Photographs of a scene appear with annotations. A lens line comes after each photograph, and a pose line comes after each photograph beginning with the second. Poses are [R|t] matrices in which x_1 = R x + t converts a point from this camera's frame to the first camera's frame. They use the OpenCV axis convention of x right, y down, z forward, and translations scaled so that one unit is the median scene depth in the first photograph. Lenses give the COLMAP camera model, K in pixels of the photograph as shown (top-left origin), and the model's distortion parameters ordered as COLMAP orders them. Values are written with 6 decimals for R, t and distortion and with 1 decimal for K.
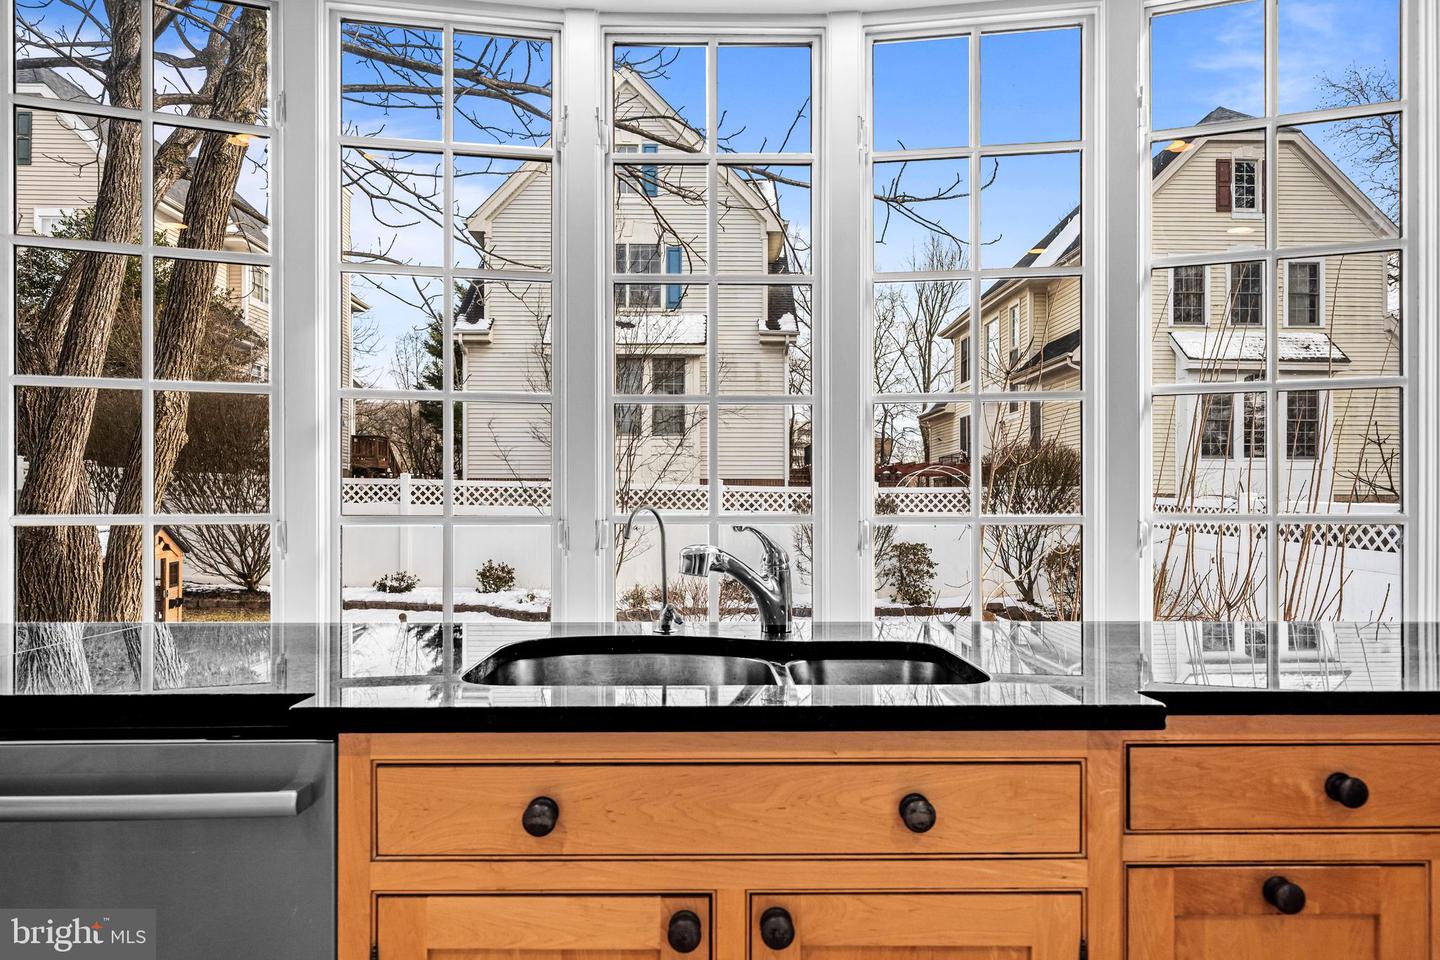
lens RADIAL K [[883.5, 0, 716.1], [0, 883.5, 494.3], [0, 0, 1]] dist [-0.000544, -0.000721]
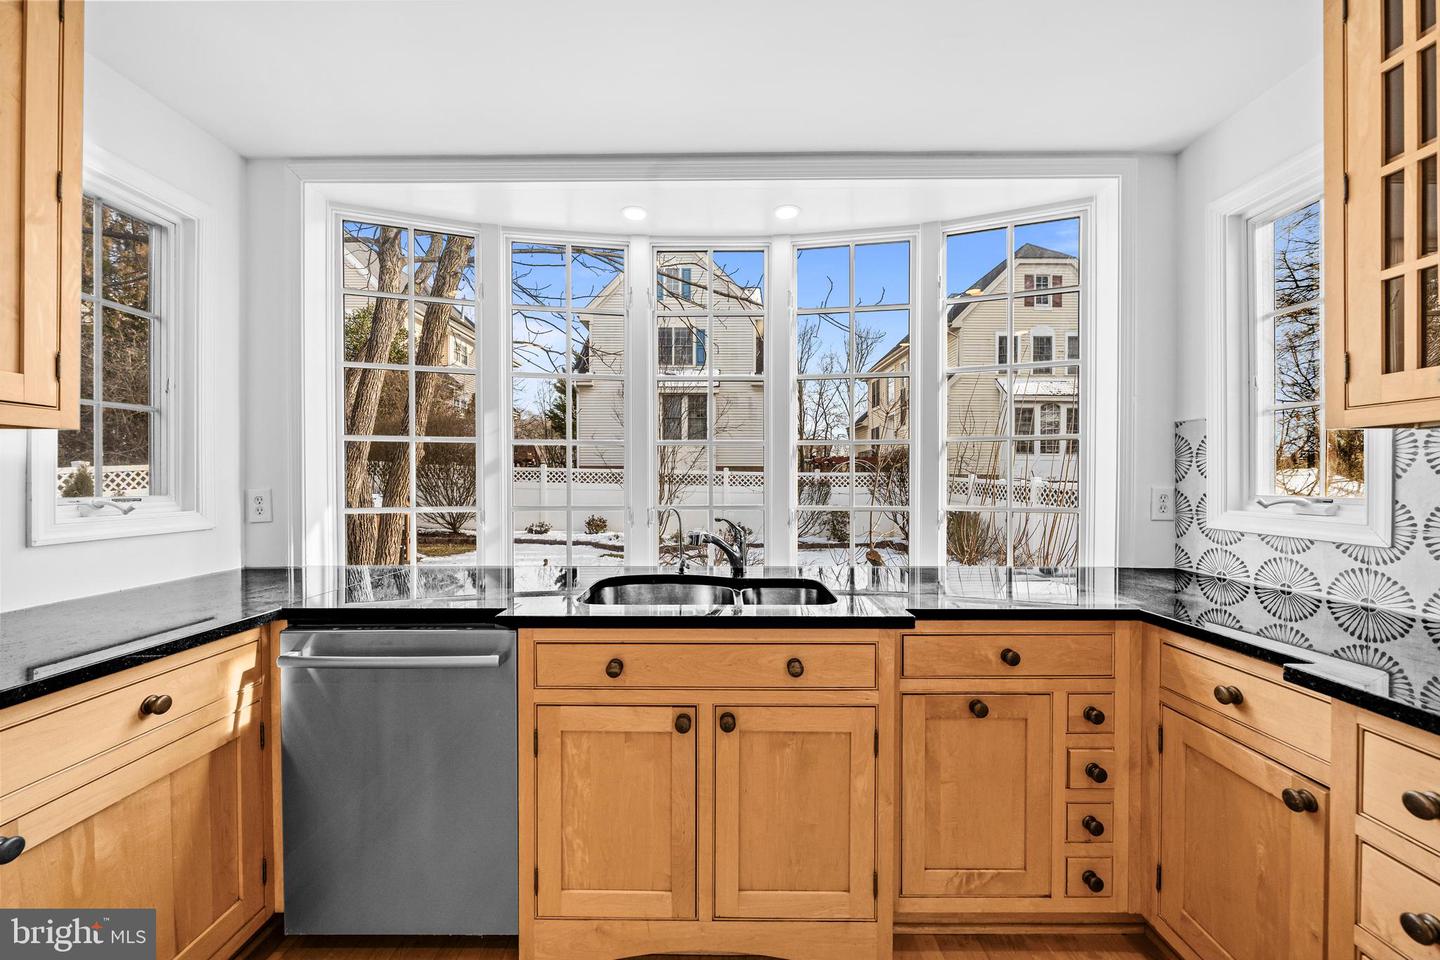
lens RADIAL K [[526.8, 0, 717.3], [0, 526.8, 478.2], [0, 0, 1]] dist [-0.006287, 0.000267]
pose [[0.999824, -0.000174, -0.018783, 0.051715], [0.000361, 0.999950, 0.009947, -0.074342], [0.018780, -0.009952, 0.999774, -0.179763]]
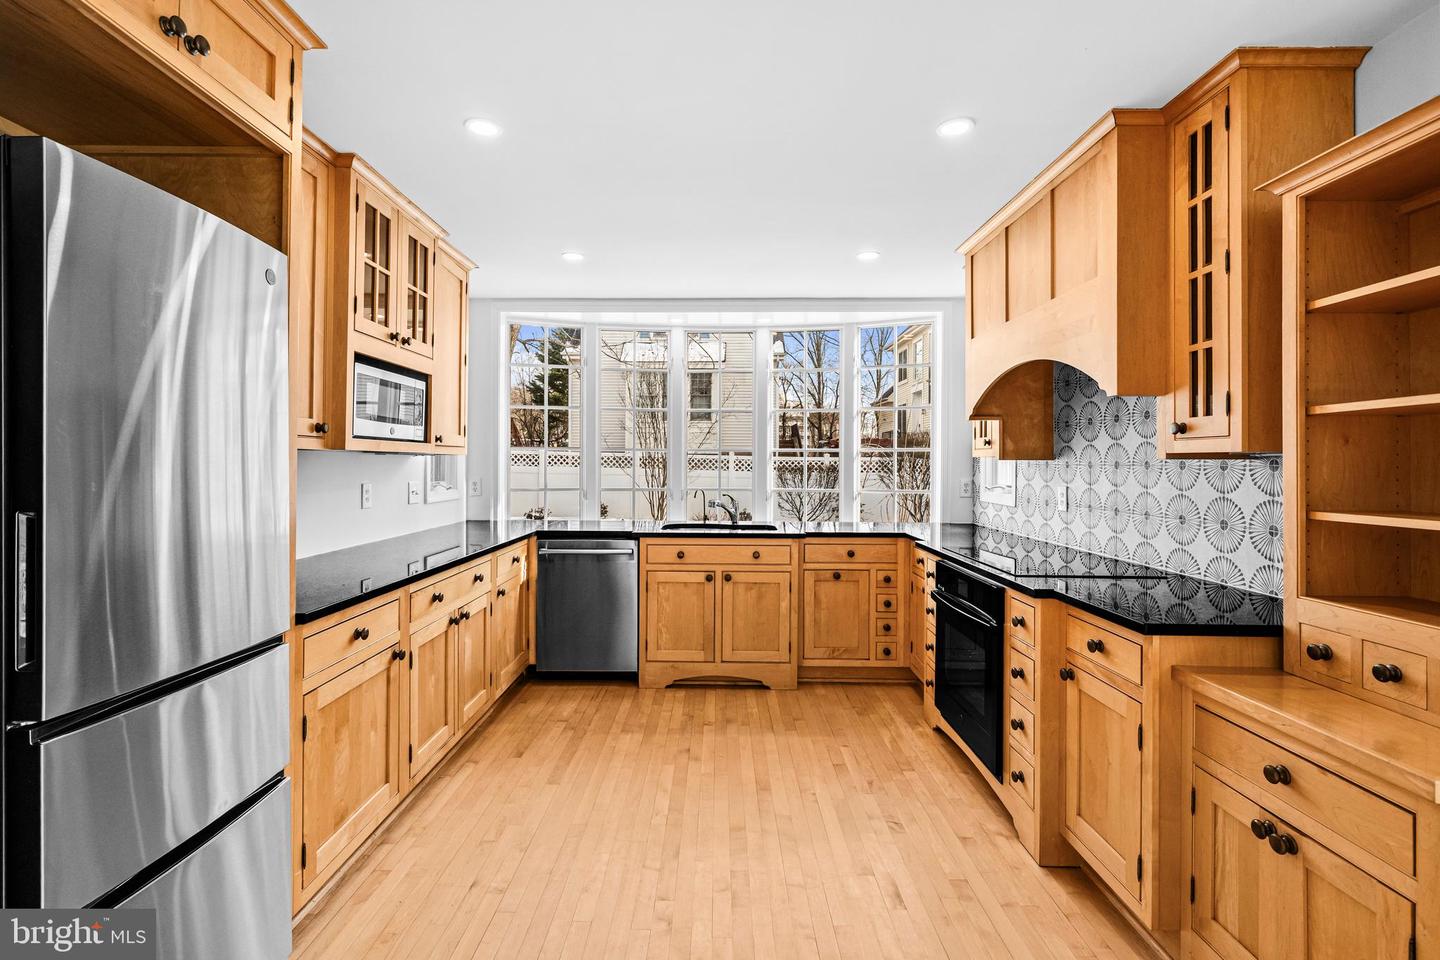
lens RADIAL K [[639.5, 0, 704.0], [0, 639.5, 458.4], [0, 0, 1]] dist [0.000258, -0.000039]
pose [[0.998881, 0.003543, -0.047158, 0.078495], [-0.003139, 0.999958, 0.008640, -0.163245], [0.047187, -0.008482, 0.998850, -1.999462]]
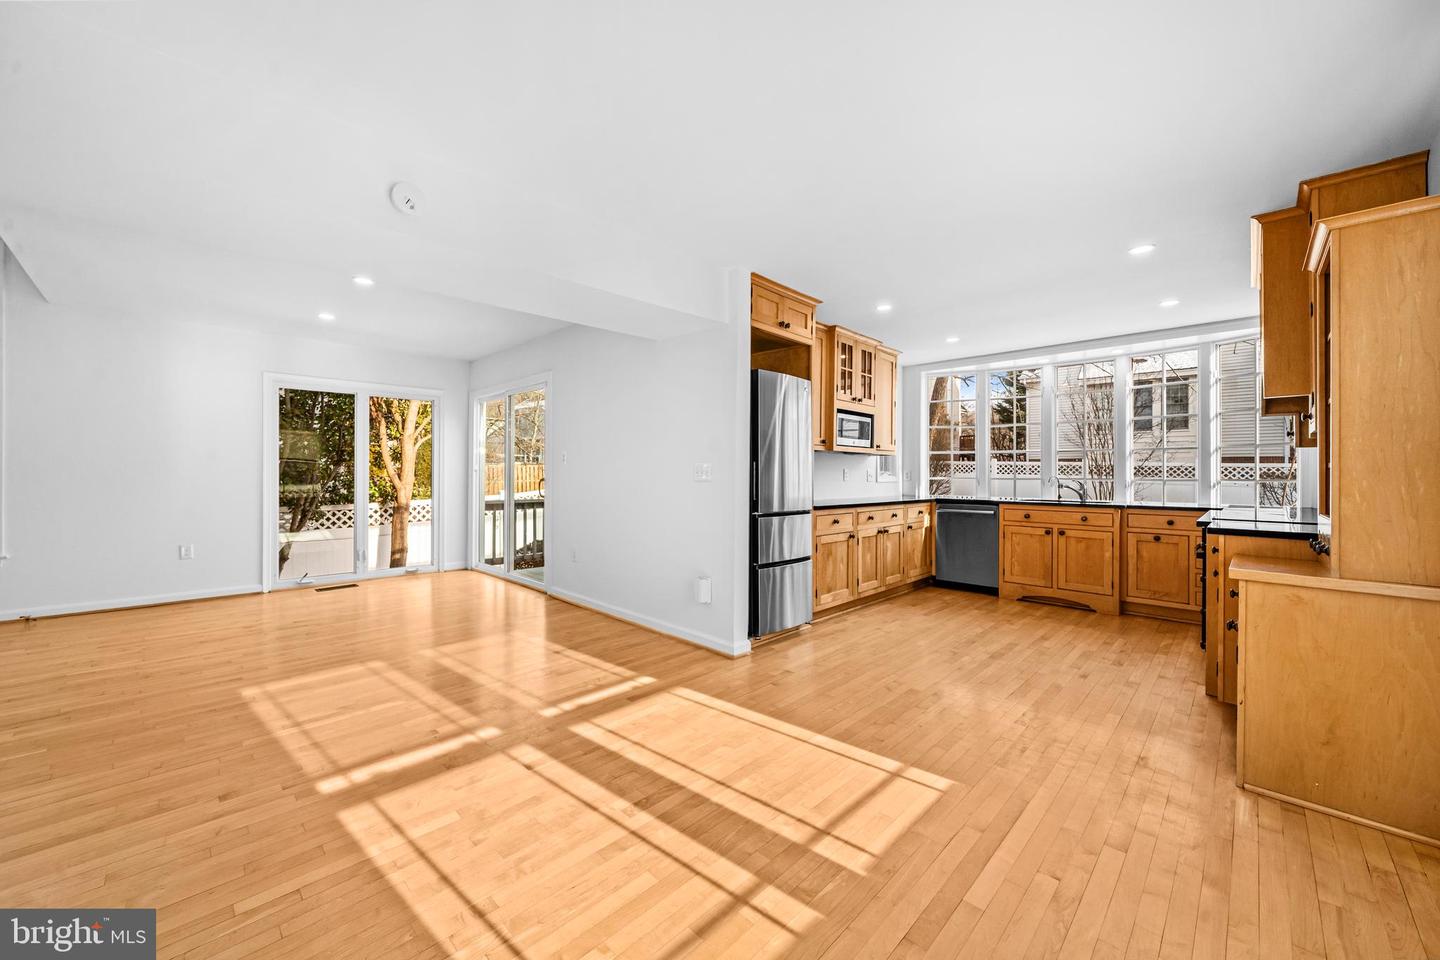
lens RADIAL K [[526.8, 0, 723.3], [0, 526.8, 474.8], [0, 0, 1]] dist [-0.006287, 0.000267]
pose [[0.692818, 0.003919, -0.721102, 0.990596], [0.006463, 0.999911, 0.011644, -0.055237], [0.721083, -0.012728, 0.692731, -3.185835]]
